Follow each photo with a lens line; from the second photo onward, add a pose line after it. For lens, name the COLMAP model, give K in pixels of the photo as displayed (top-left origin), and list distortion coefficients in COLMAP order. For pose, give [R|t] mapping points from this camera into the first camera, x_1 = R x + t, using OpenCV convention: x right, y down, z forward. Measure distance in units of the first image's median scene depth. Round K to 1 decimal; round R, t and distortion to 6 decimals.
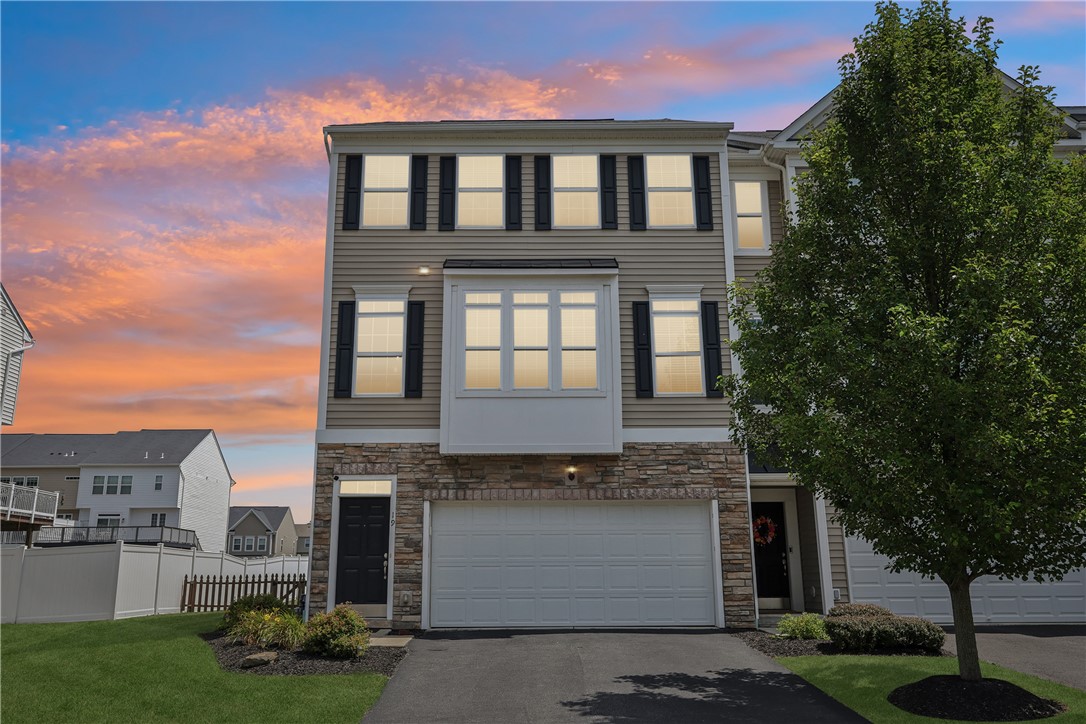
lens RADIAL K [[869.2, 0, 543.0], [0, 869.2, 362.0], [0, 0, 1]] dist [-0.003144, -0.003716]
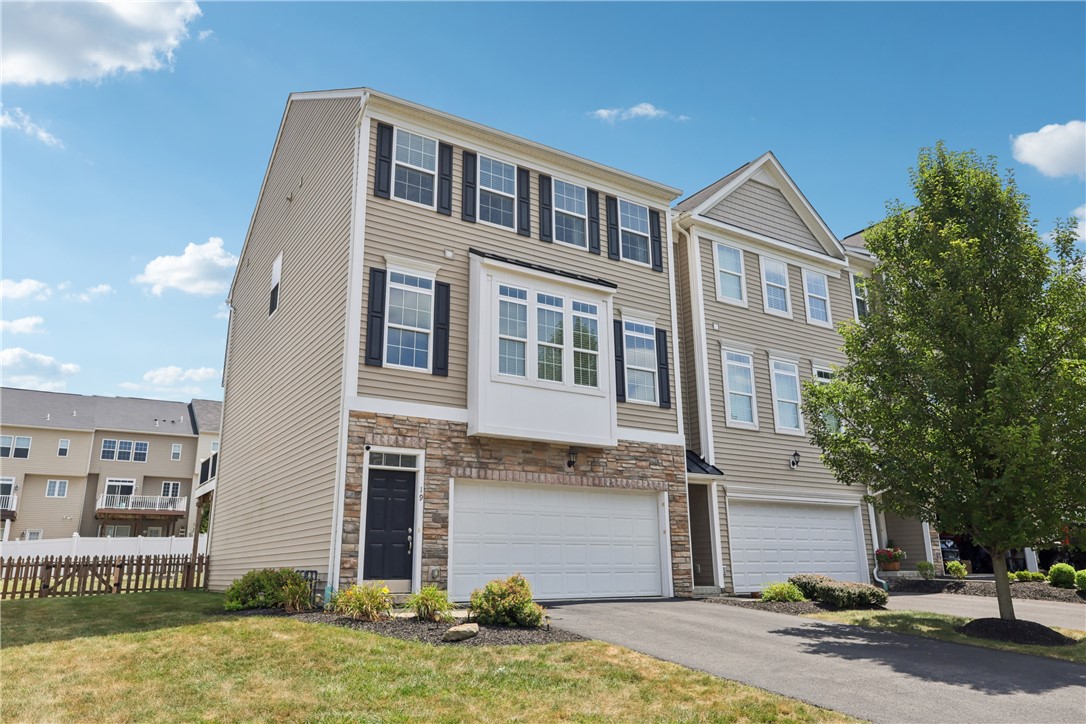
lens RADIAL K [[757.6, 0, 543.0], [0, 757.6, 362.0], [0, 0, 1]] dist [0.003257, 0.003831]
pose [[0.846655, 0.140965, 0.513131, -0.516808], [-0.126931, 0.989939, -0.062518, 0.066930], [-0.516782, -0.012201, 0.856030, 0.182628]]
